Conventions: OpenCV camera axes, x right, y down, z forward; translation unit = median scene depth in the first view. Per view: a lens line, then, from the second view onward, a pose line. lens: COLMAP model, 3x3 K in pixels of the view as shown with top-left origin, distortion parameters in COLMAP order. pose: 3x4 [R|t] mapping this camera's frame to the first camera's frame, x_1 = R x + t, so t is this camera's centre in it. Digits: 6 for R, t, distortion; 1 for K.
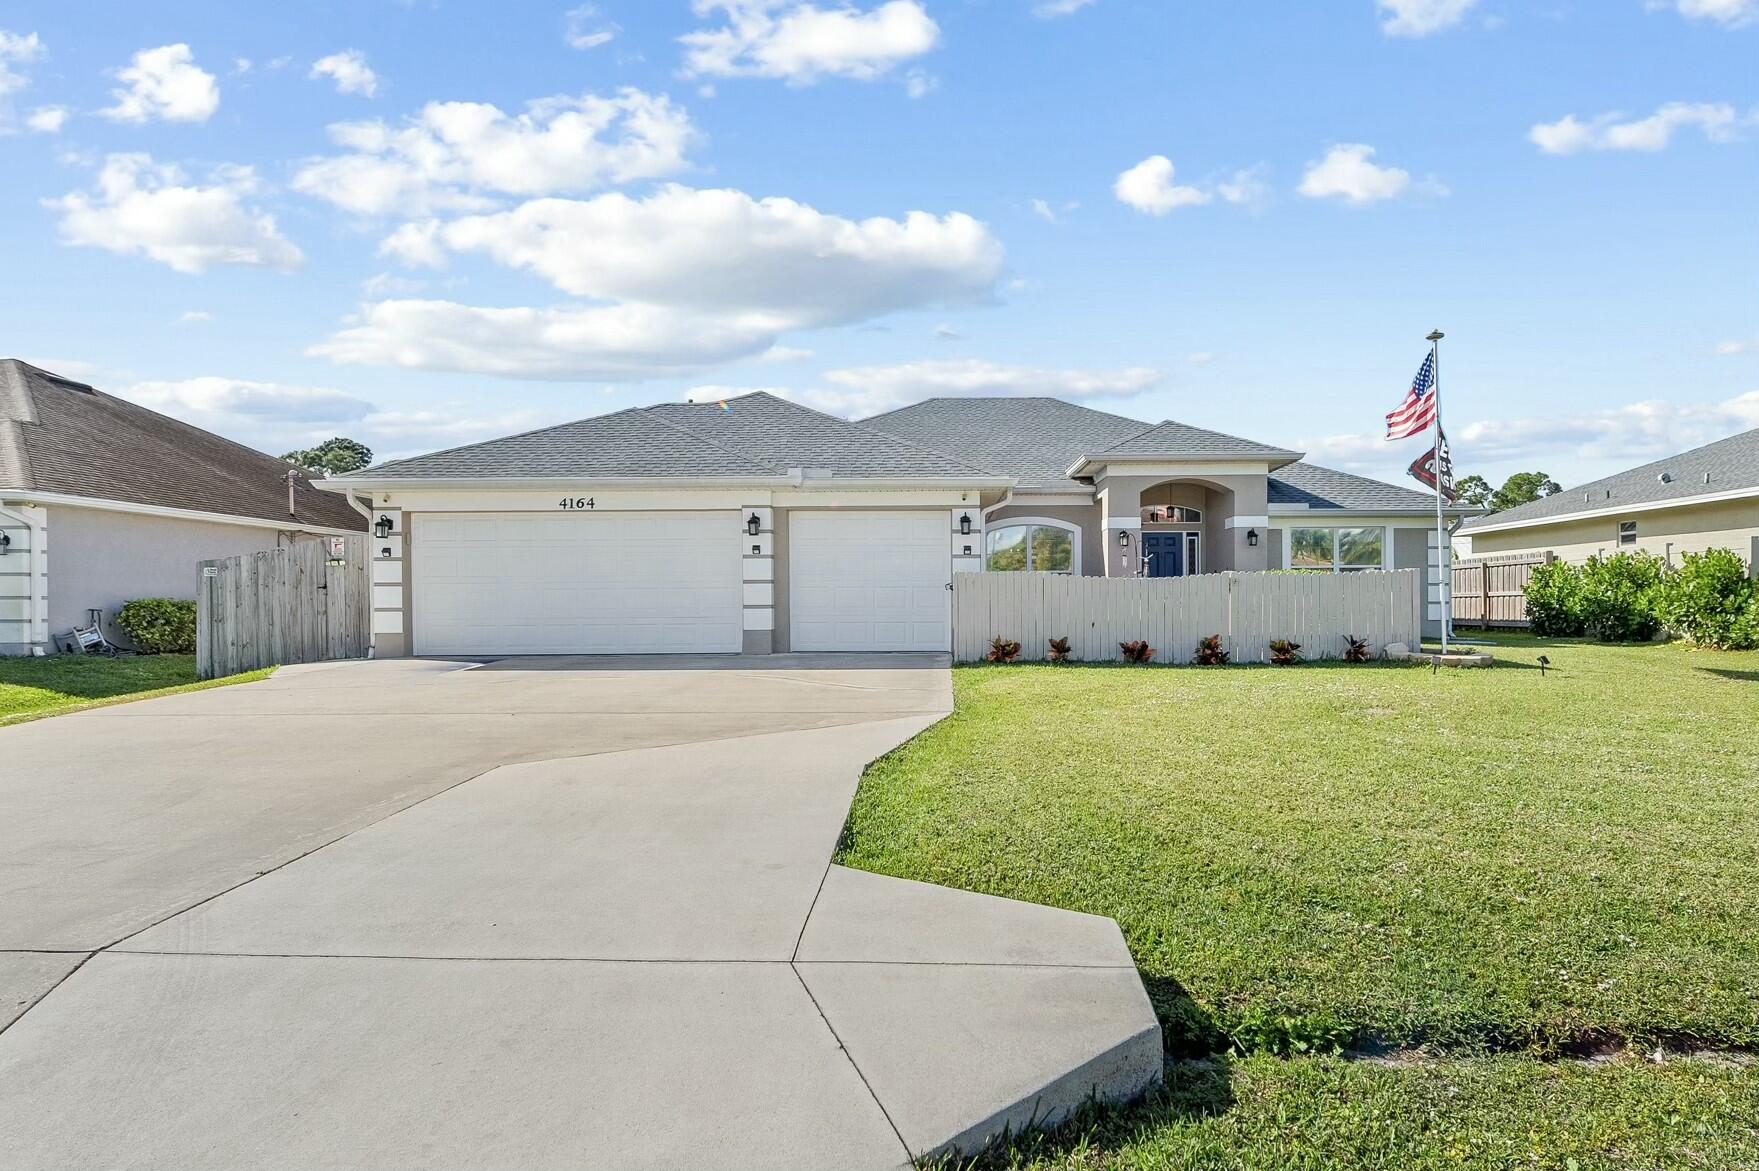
lens RADIAL K [[967.3, 0, 959.4], [0, 967.3, 598.6], [0, 0, 1]] dist [0.002136, -0.000313]
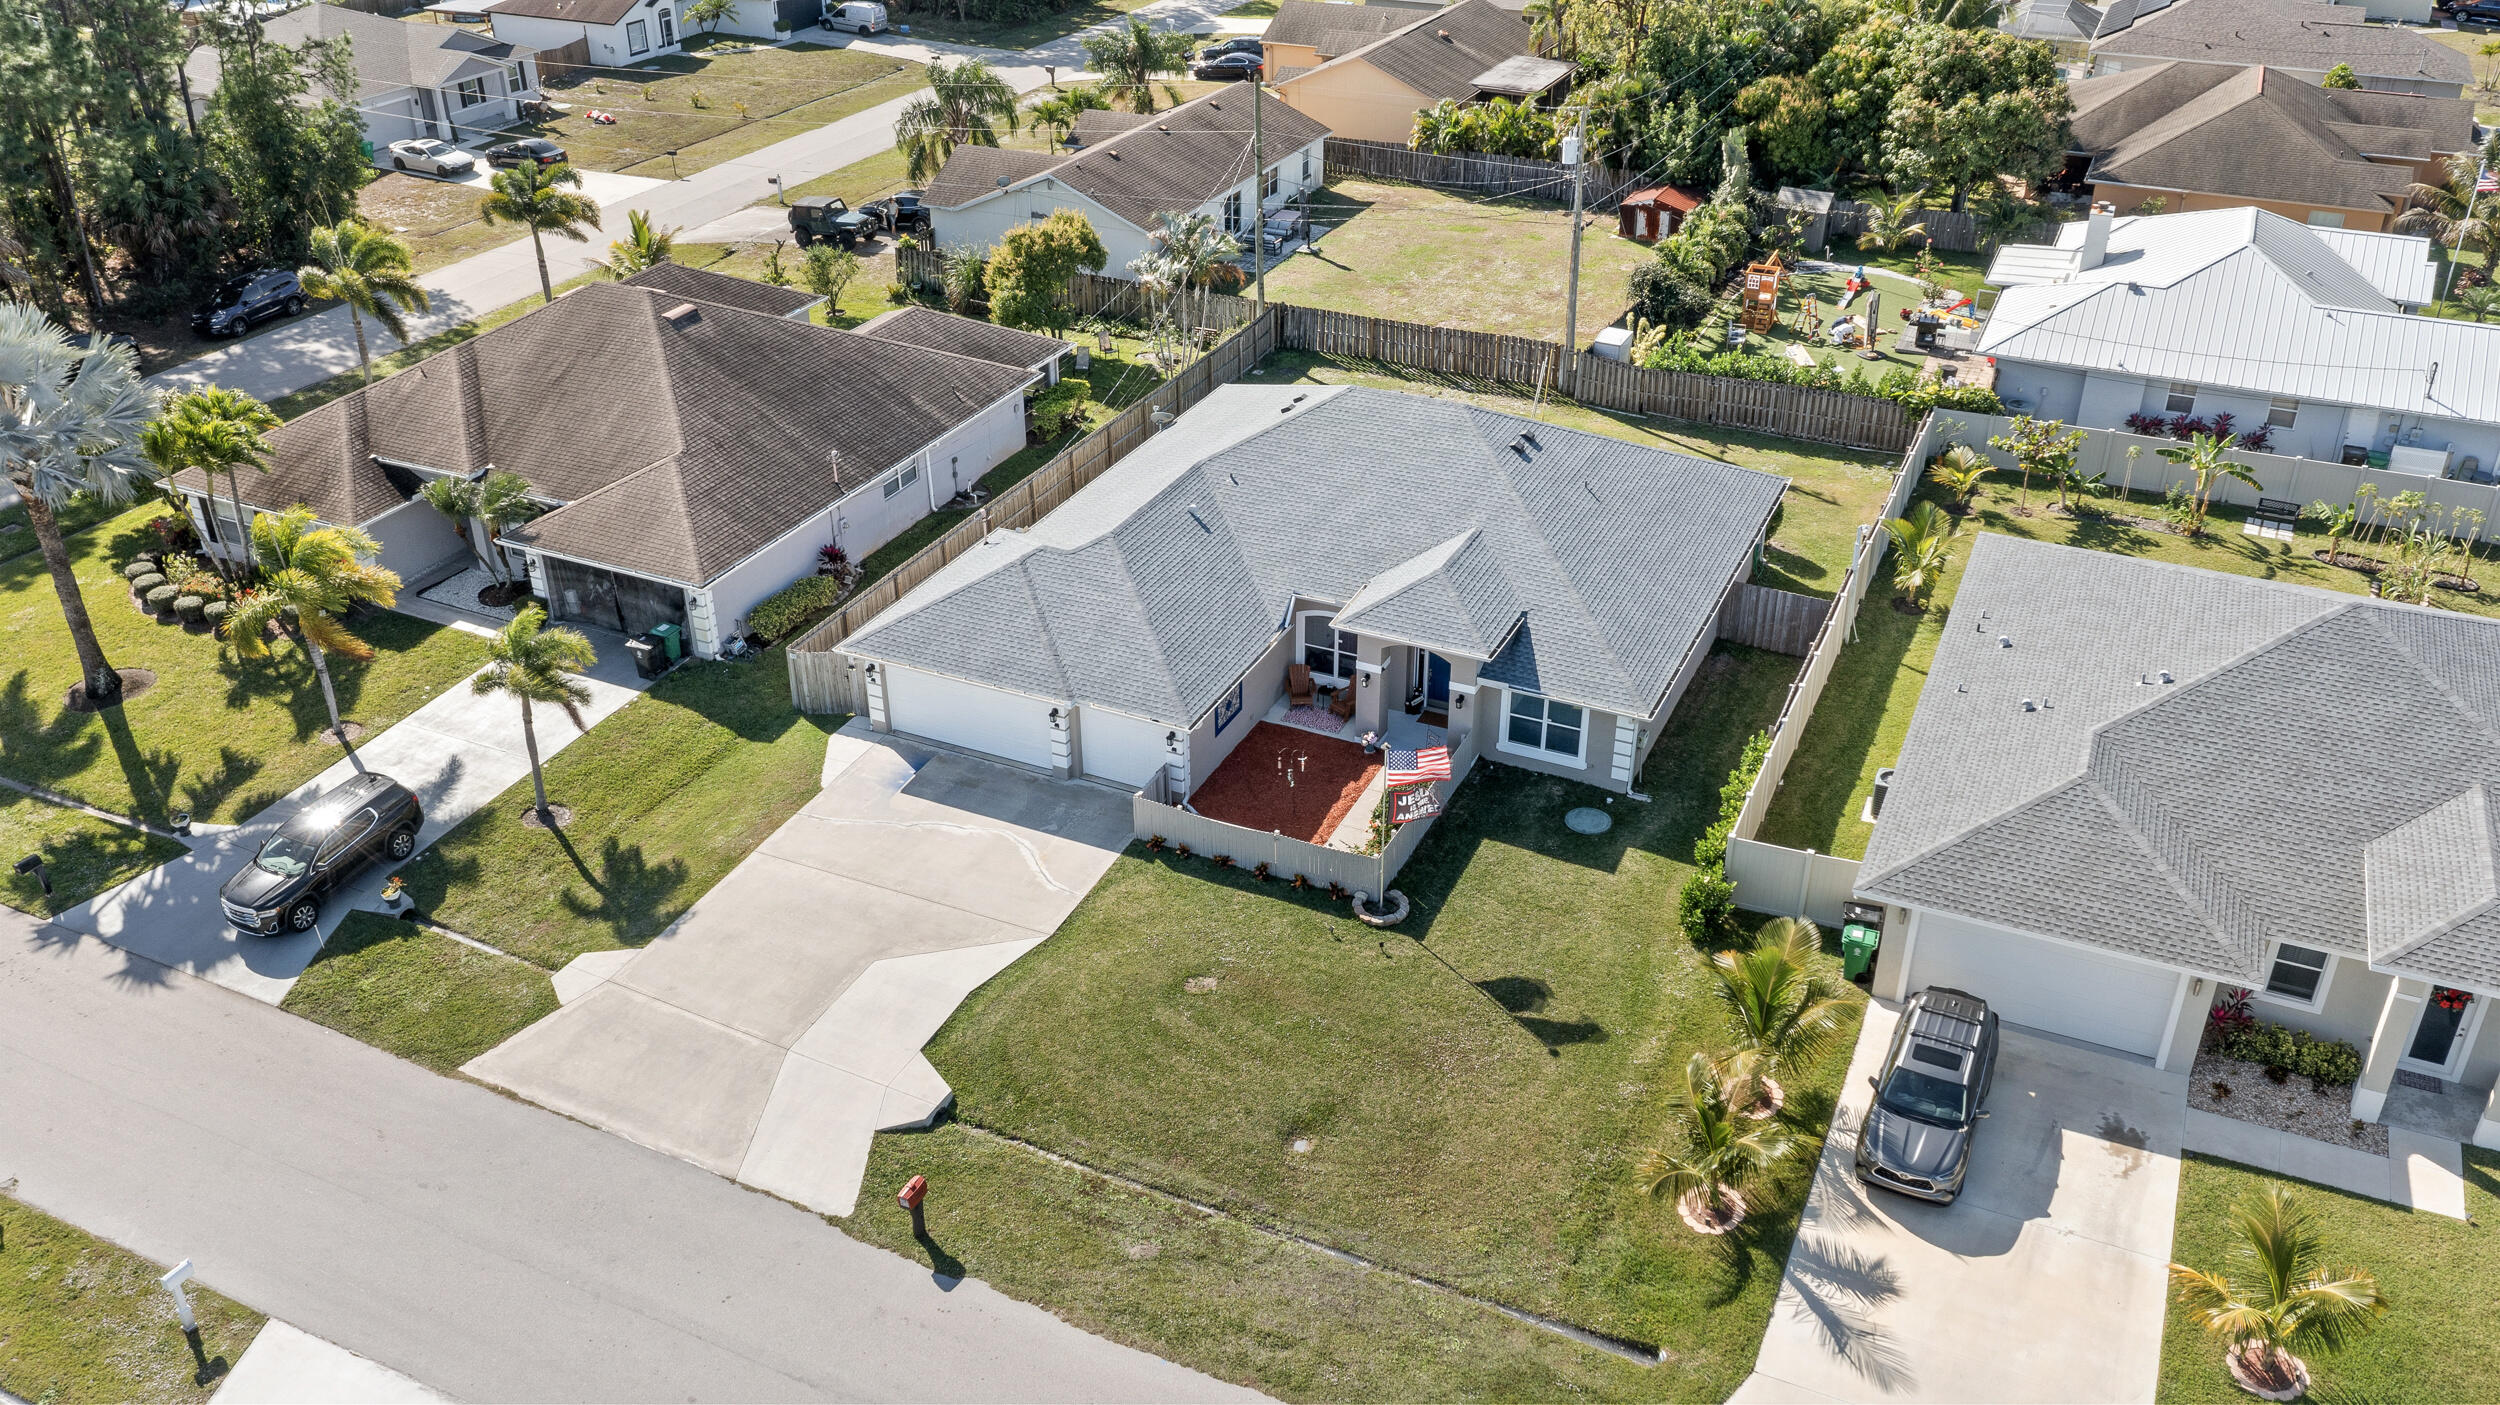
lens RADIAL K [[1982.6, 0, 1255.4], [0, 1982.6, 708.1], [0, 0, 1]] dist [-0.016683, 0.021596]
pose [[0.899090, 0.220624, -0.378104, 1.372876], [0.002528, 0.861084, 0.508456, -1.802719], [0.437756, -0.458103, 0.773635, -1.465864]]
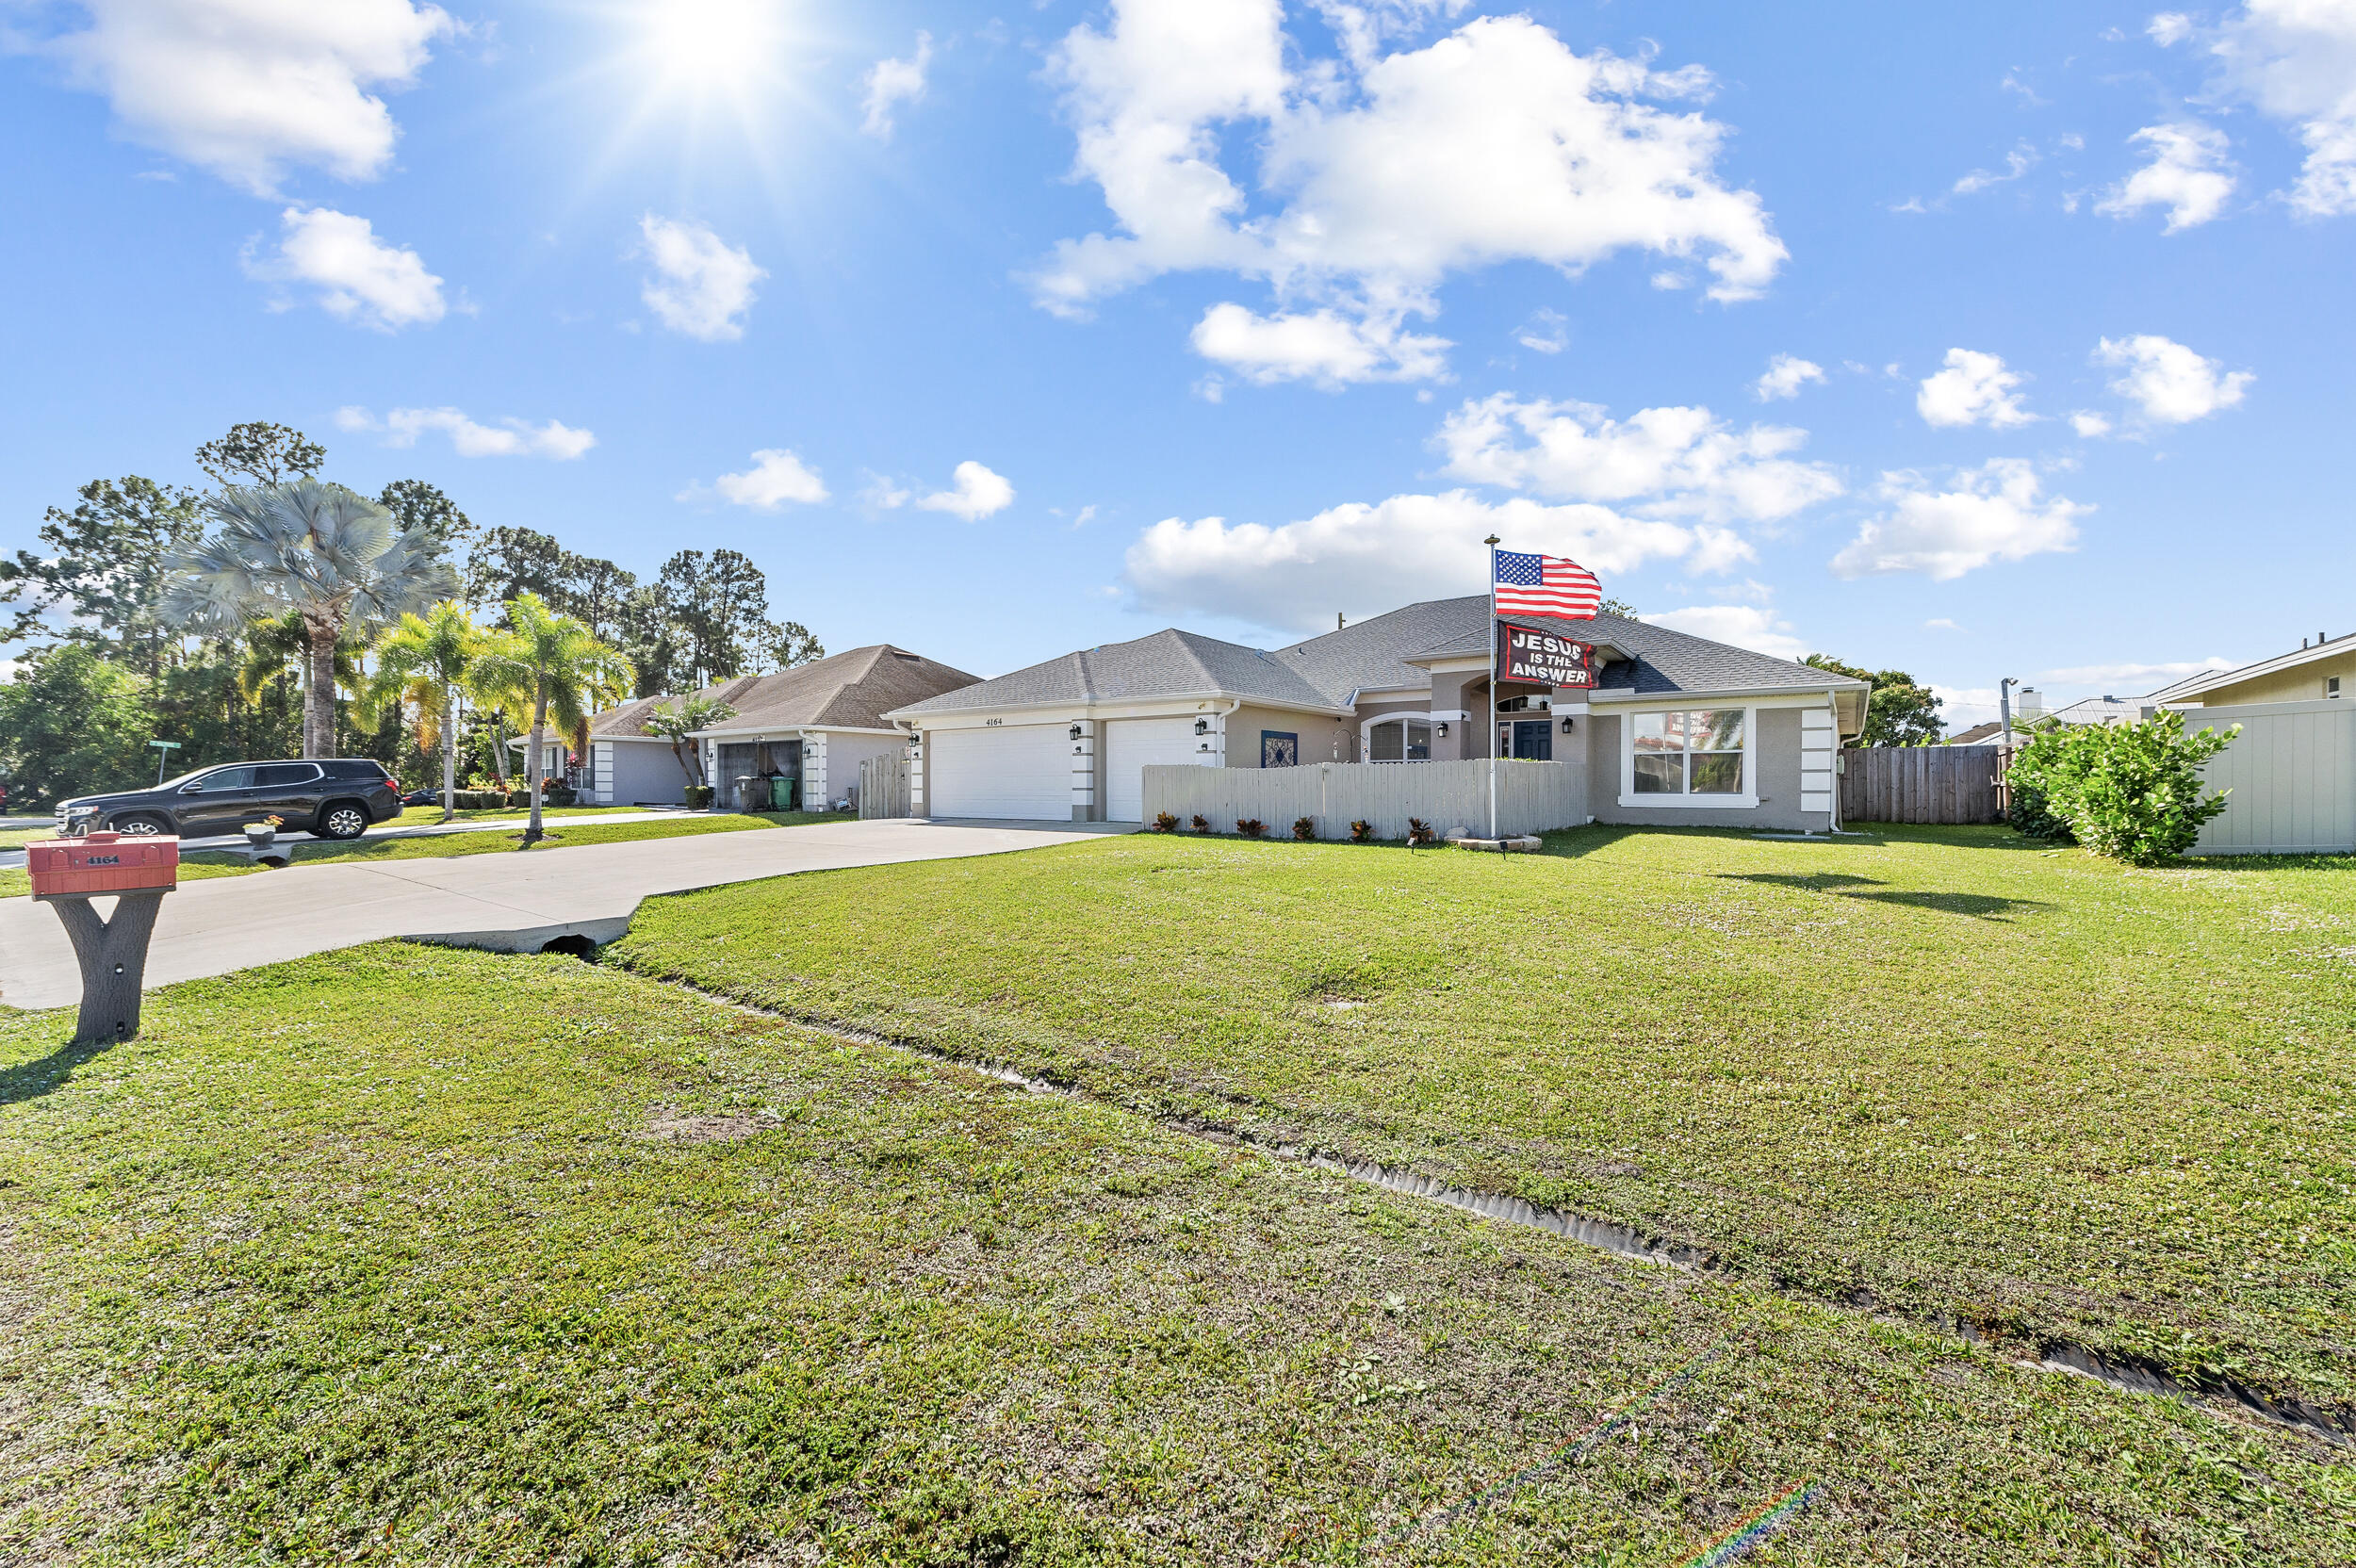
lens RADIAL K [[919.9, 0, 1175.7], [0, 919.9, 783.4], [0, 0, 1]] dist [0.006930, -0.000886]
pose [[0.798630, 0.004591, -0.601805, 0.731908], [-0.004994, 0.999987, 0.001002, -0.002227], [0.601802, 0.002206, 0.798642, -0.010101]]
